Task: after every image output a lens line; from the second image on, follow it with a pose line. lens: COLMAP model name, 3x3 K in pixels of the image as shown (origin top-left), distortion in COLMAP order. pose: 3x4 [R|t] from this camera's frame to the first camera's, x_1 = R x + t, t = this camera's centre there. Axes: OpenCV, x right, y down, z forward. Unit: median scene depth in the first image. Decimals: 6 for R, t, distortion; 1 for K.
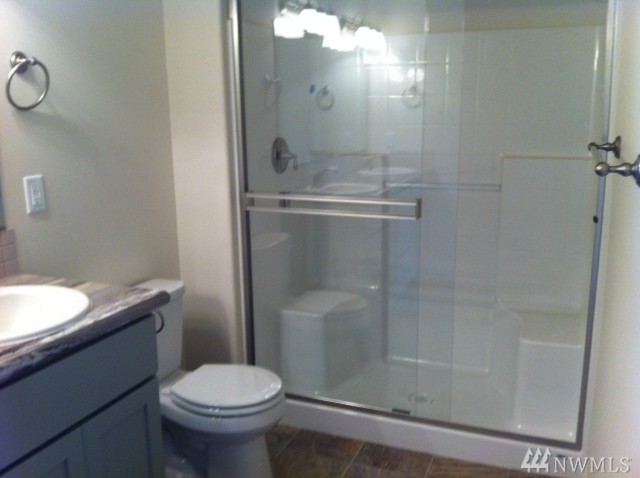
lens RADIAL K [[604.9, 0, 320.0], [0, 604.9, 239.0], [0, 0, 1]] dist [0.025771, -0.137000]
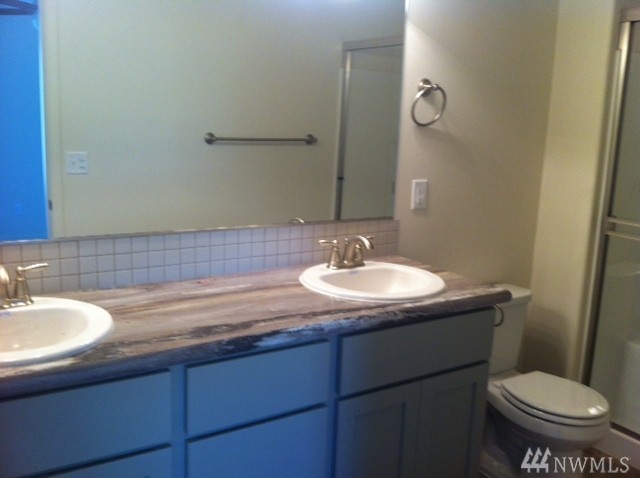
lens RADIAL K [[632.3, 0, 320.0], [0, 632.3, 239.0], [0, 0, 1]] dist [0.073507, -0.160395]
pose [[0.819977, 0.151155, -0.552077, 0.091570], [-0.168506, 0.985507, 0.019551, 0.024433], [0.547031, 0.076997, 0.833564, -0.186000]]
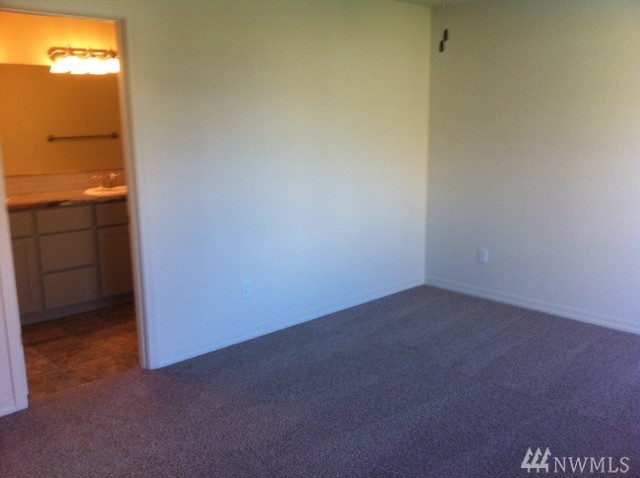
lens RADIAL K [[604.9, 0, 320.0], [0, 604.9, 239.0], [0, 0, 1]] dist [0.025771, -0.137000]
pose [[0.922834, 0.081507, -0.376475, 1.360646], [-0.083488, 0.996447, 0.011082, 0.206791], [0.376041, 0.021204, 0.926360, -1.275656]]
